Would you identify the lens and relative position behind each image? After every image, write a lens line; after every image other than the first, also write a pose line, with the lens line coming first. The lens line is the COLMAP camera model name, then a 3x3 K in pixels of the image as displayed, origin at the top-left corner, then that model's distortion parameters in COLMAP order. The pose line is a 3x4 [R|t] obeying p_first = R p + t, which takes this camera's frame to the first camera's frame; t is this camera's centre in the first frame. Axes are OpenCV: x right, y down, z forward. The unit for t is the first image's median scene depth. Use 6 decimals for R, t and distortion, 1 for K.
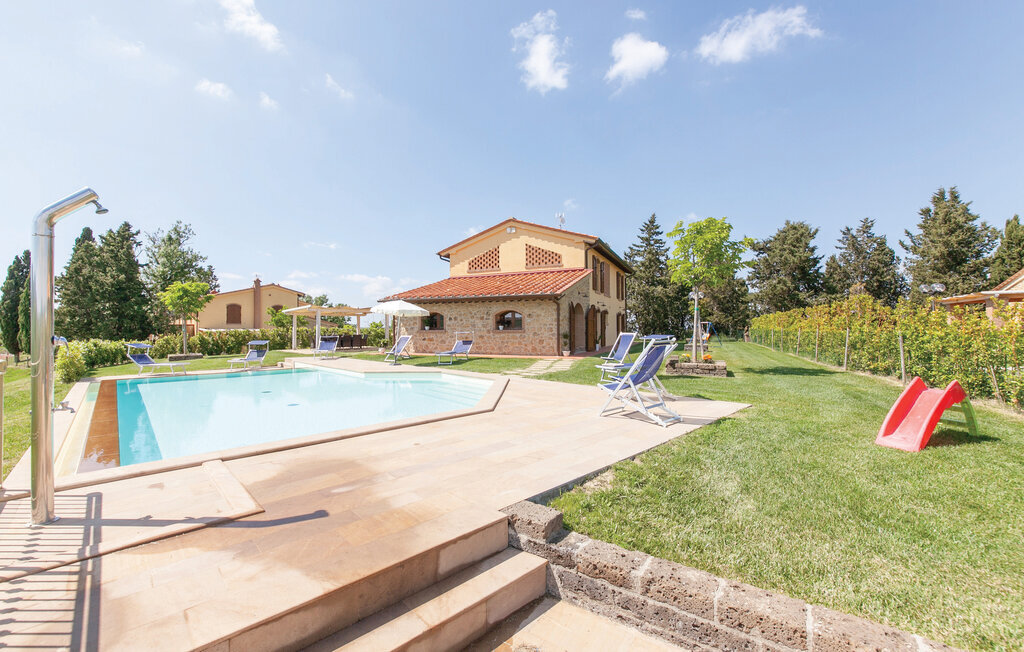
lens RADIAL K [[413.4, 0, 512.0], [0, 413.4, 326.0], [0, 0, 1]] dist [-0.000233, -0.000099]
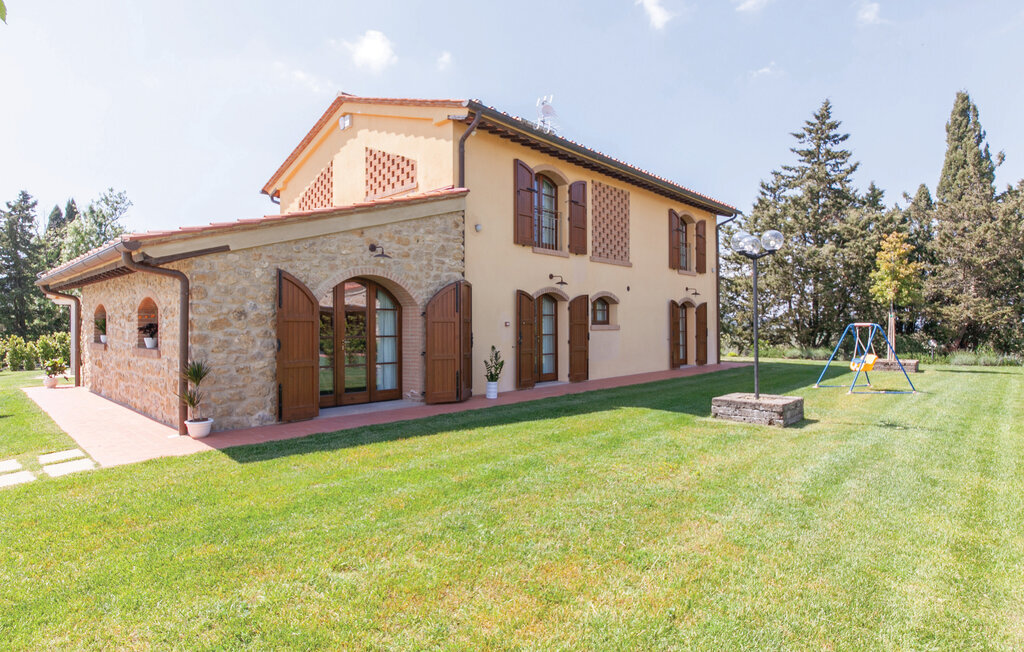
lens RADIAL K [[538.2, 0, 511.0], [0, 538.2, 313.9], [0, 0, 1]] dist [-0.003411, -0.000646]
pose [[0.944451, -0.003986, -0.328629, 0.338464], [-0.000363, 0.999913, -0.013172, -0.012185], [0.328653, 0.012560, 0.944367, 0.467679]]
